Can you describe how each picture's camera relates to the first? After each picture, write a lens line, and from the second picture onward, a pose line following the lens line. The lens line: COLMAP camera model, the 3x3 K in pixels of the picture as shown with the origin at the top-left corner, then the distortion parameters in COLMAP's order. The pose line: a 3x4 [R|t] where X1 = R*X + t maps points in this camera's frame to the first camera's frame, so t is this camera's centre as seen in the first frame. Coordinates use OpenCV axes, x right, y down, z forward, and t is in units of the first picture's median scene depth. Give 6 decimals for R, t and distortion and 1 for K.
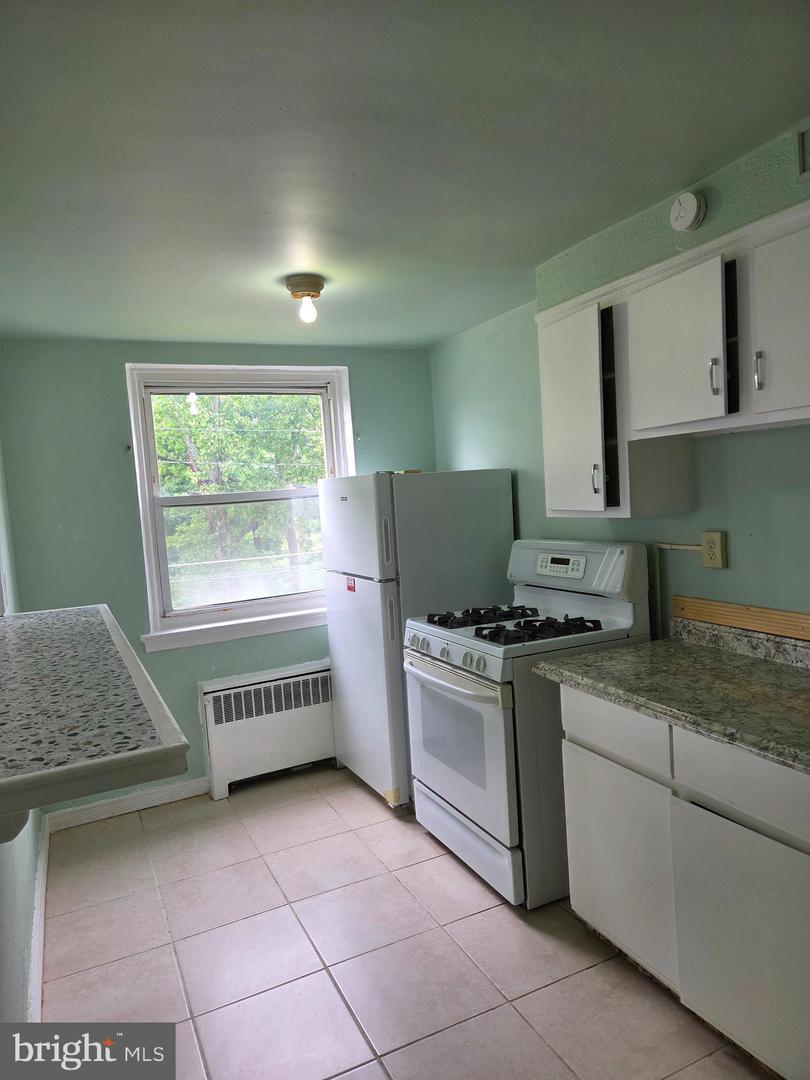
lens RADIAL K [[738.4, 0, 405.0], [0, 738.4, 540.0], [0, 0, 1]] dist [0.081942, -0.081809]
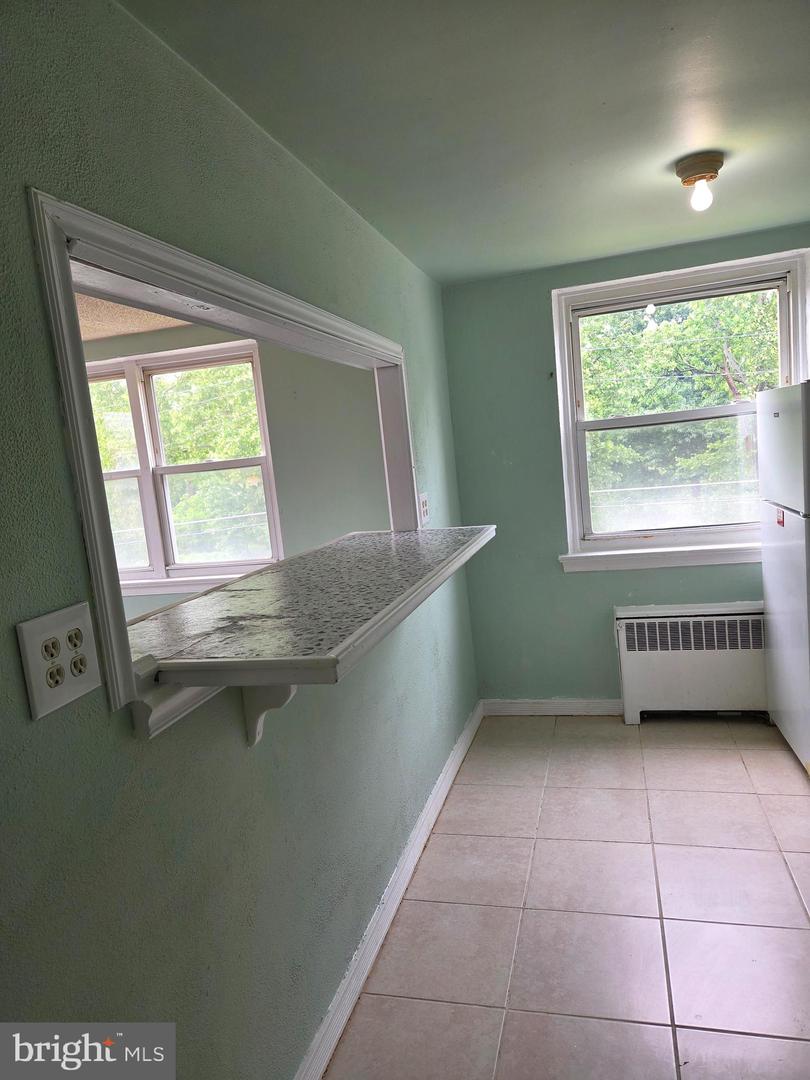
lens RADIAL K [[738.4, 0, 405.0], [0, 738.4, 540.0], [0, 0, 1]] dist [0.081942, -0.081809]
pose [[0.753214, 0.070511, -0.653985, 0.160520], [0.002977, 0.993862, 0.110585, -0.010024], [0.657769, -0.085241, 0.748381, 0.073992]]
